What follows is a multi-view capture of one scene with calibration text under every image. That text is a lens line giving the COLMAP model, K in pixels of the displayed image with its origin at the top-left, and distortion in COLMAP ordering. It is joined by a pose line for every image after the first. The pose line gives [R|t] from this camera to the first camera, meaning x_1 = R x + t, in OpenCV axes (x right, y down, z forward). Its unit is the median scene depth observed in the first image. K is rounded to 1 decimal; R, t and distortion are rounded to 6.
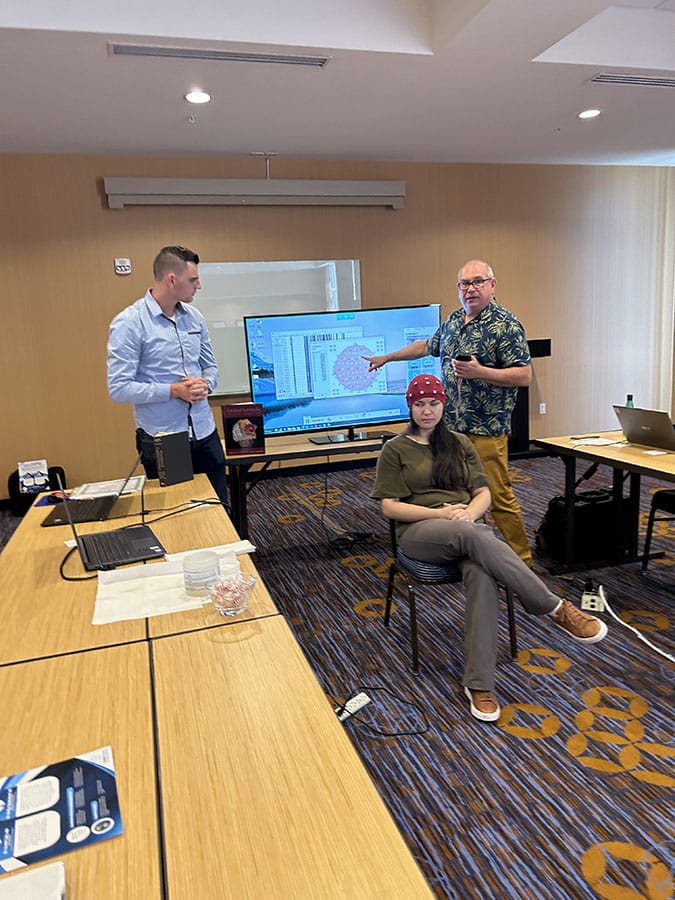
lens RADIAL K [[657.4, 0, 338.0], [0, 657.4, 429.1], [0, 0, 1]] dist [0.050995, -0.069824]
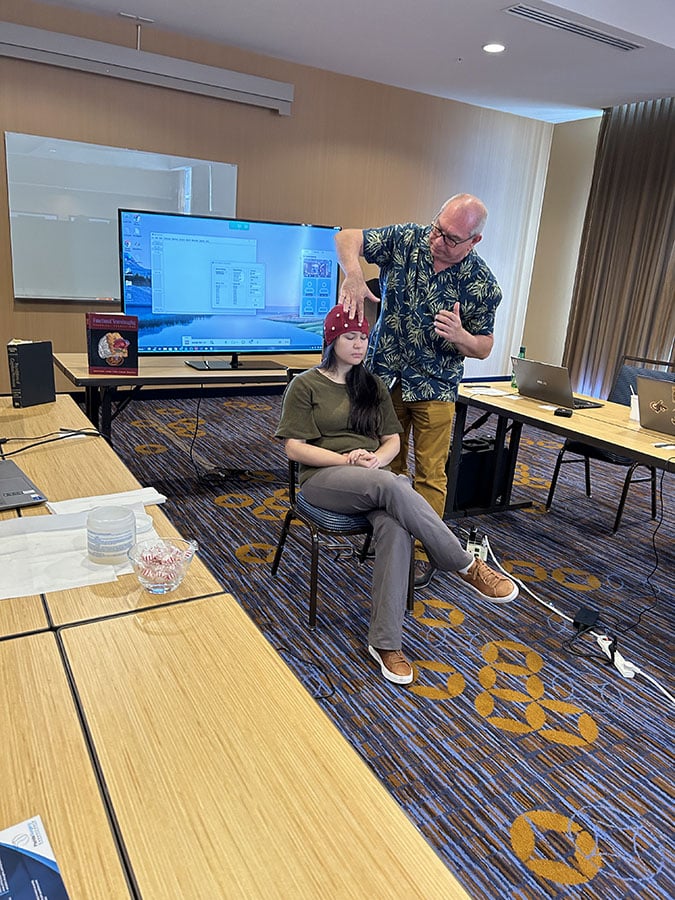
lens RADIAL K [[657.4, 0, 338.0], [0, 657.4, 429.1], [0, 0, 1]] dist [0.050995, -0.069824]
pose [[0.964961, 0.062893, 0.254746, -0.100994], [-0.090220, 0.991183, 0.097039, -0.000846], [-0.246397, -0.116622, 0.962127, 0.134025]]
